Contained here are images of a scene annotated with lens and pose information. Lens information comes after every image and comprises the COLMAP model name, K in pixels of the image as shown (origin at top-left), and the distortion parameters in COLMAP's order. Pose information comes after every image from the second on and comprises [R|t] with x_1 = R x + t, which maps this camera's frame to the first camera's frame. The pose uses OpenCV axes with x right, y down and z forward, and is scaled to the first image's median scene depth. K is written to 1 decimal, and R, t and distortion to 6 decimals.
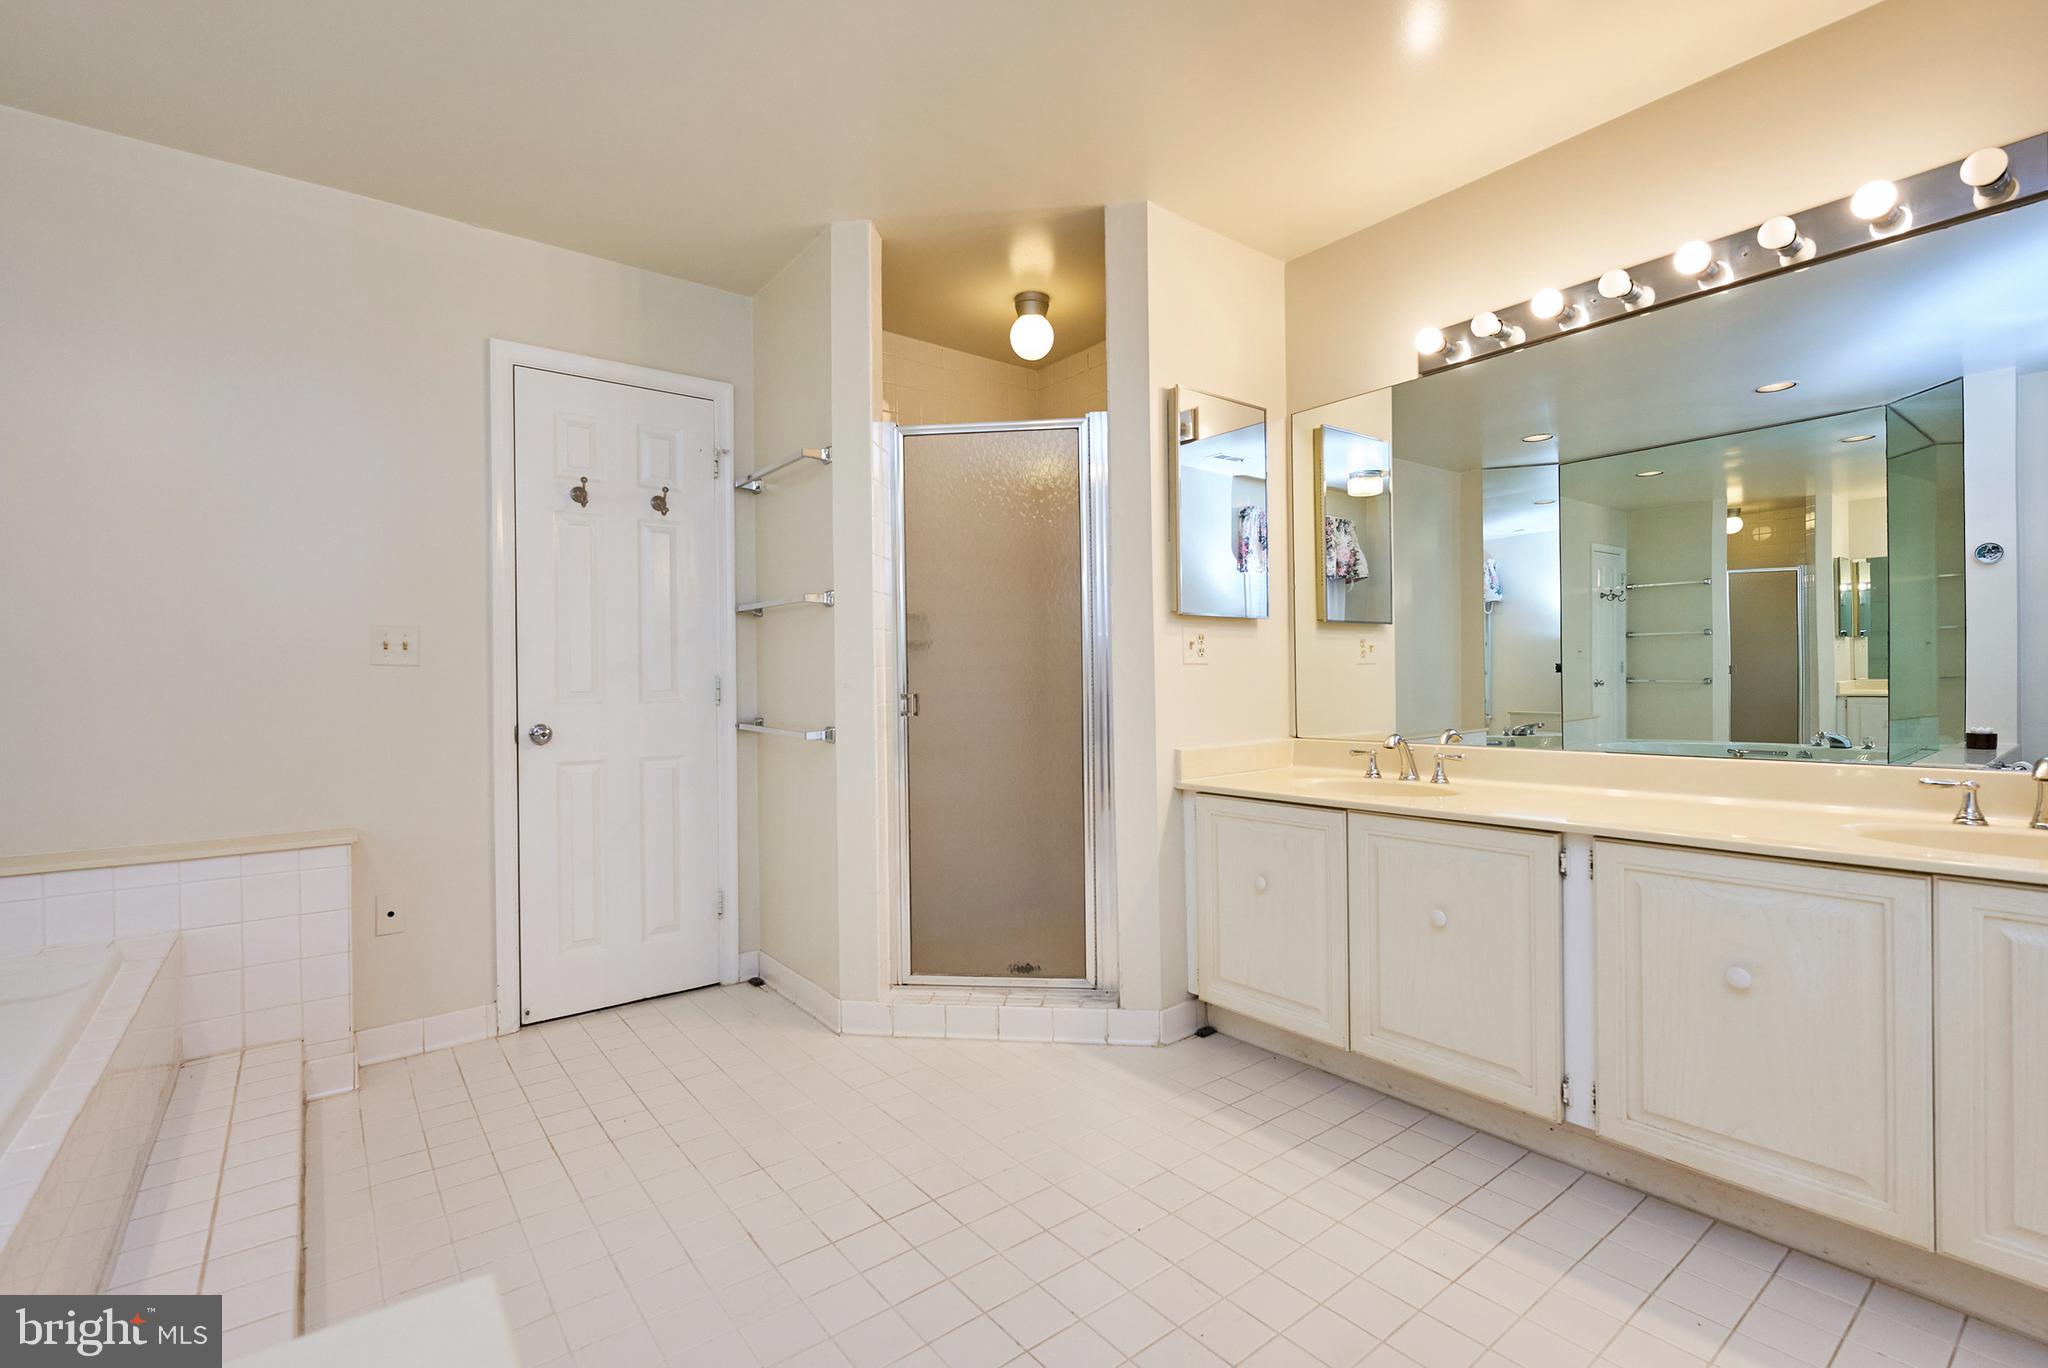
lens RADIAL K [[930.0, 0, 1024.0], [0, 930.0, 684.0], [0, 0, 1]] dist [0.000518, 0.000306]
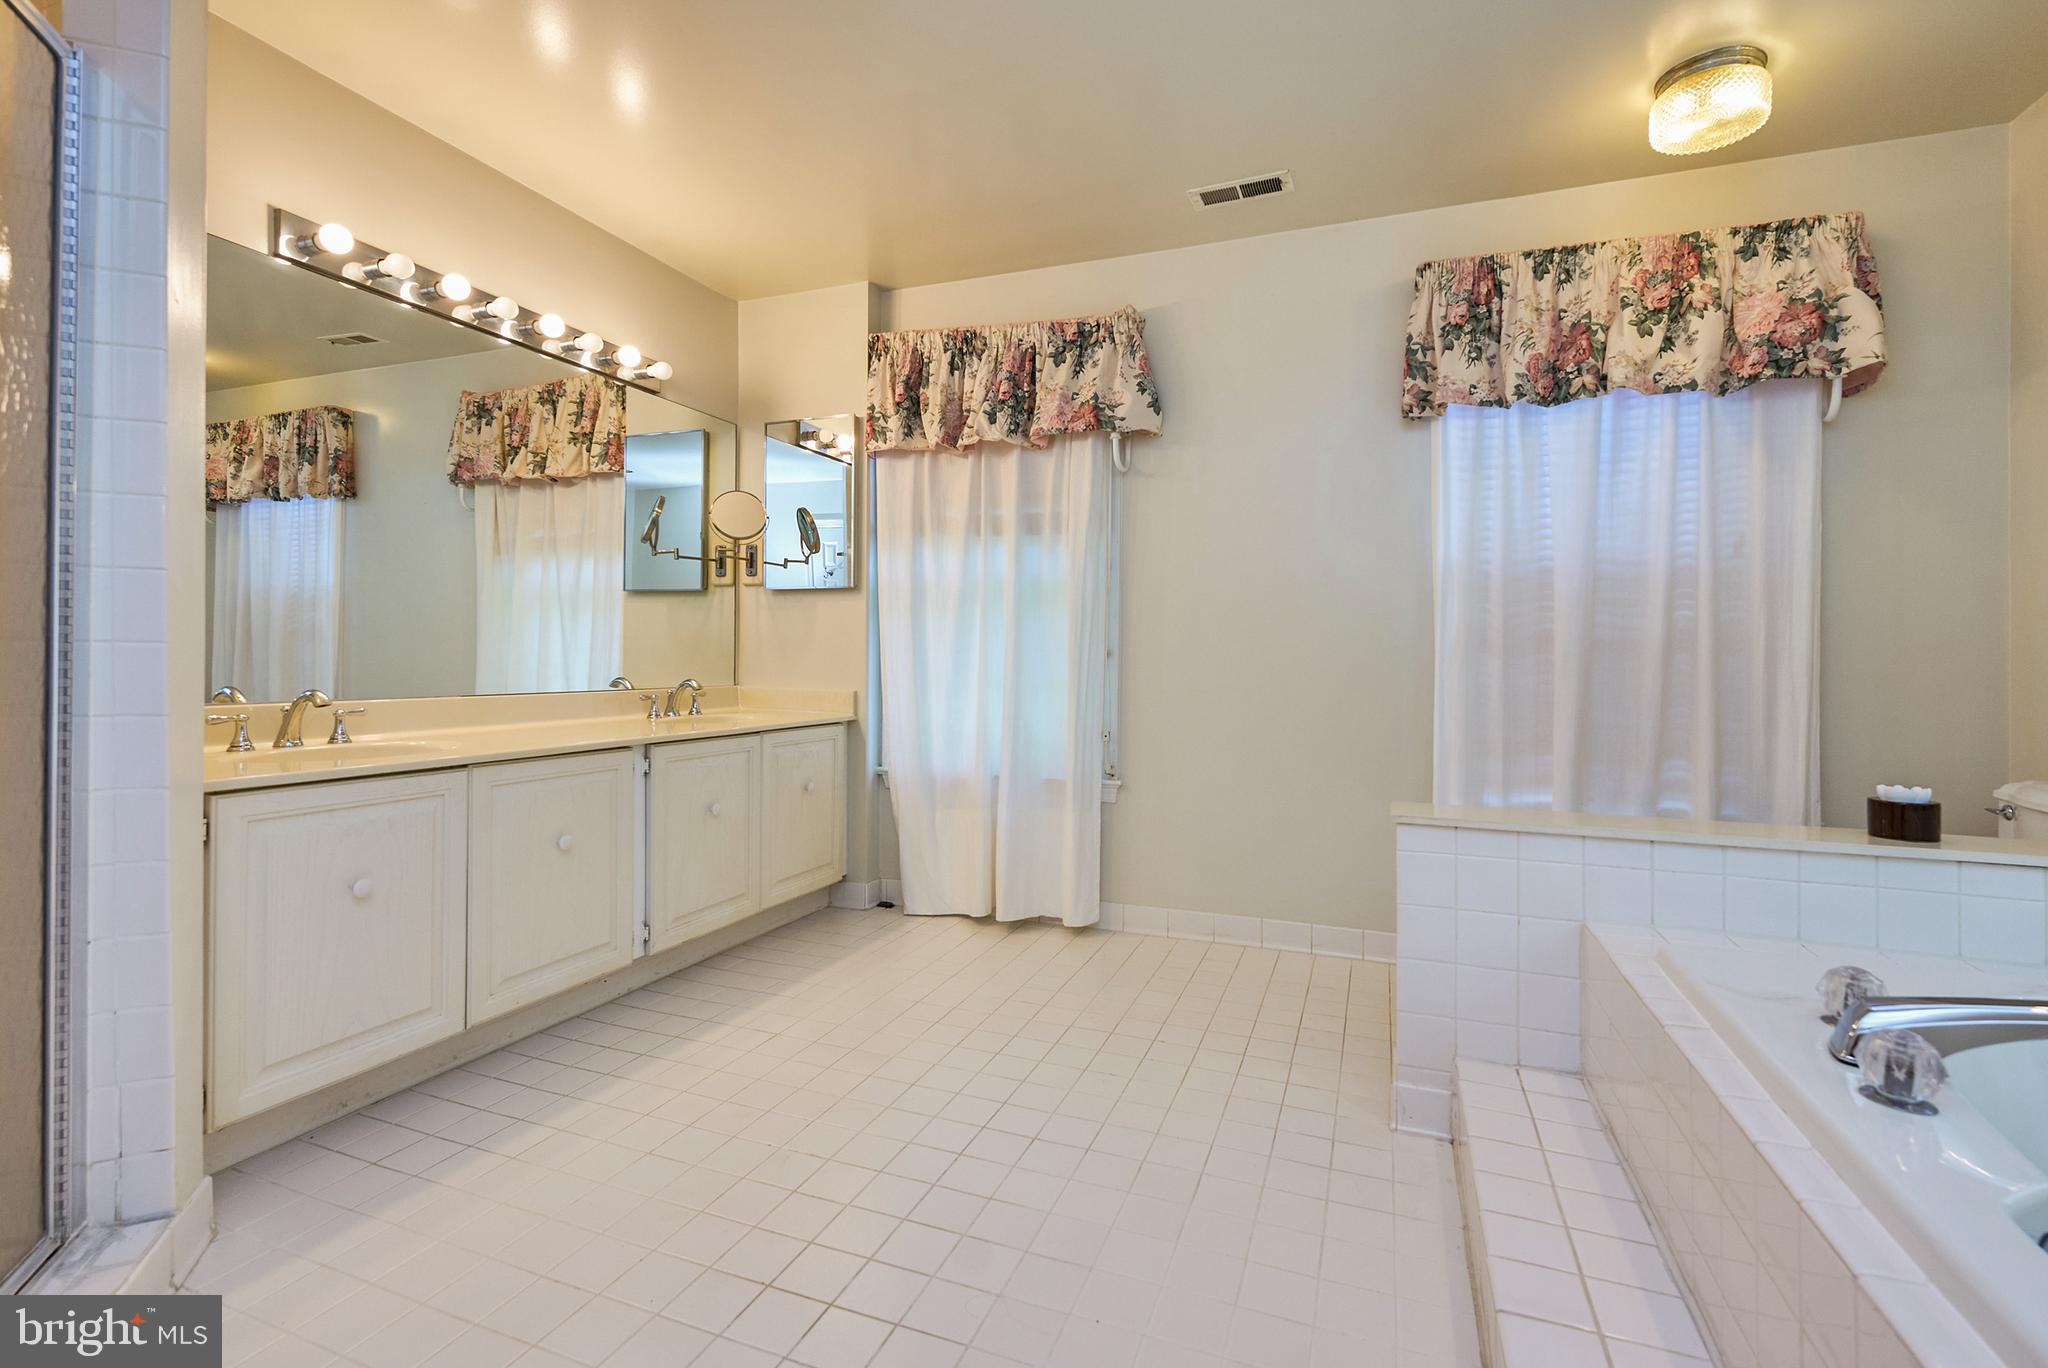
lens RADIAL K [[934.9, 0, 1028.8], [0, 934.9, 644.4], [0, 0, 1]] dist [-0.000699, -0.000146]
pose [[-0.504152, 0.006032, 0.863594, -0.758272], [-0.006639, 0.999919, -0.010860, 0.020451], [-0.863589, -0.011208, -0.504071, 1.028612]]
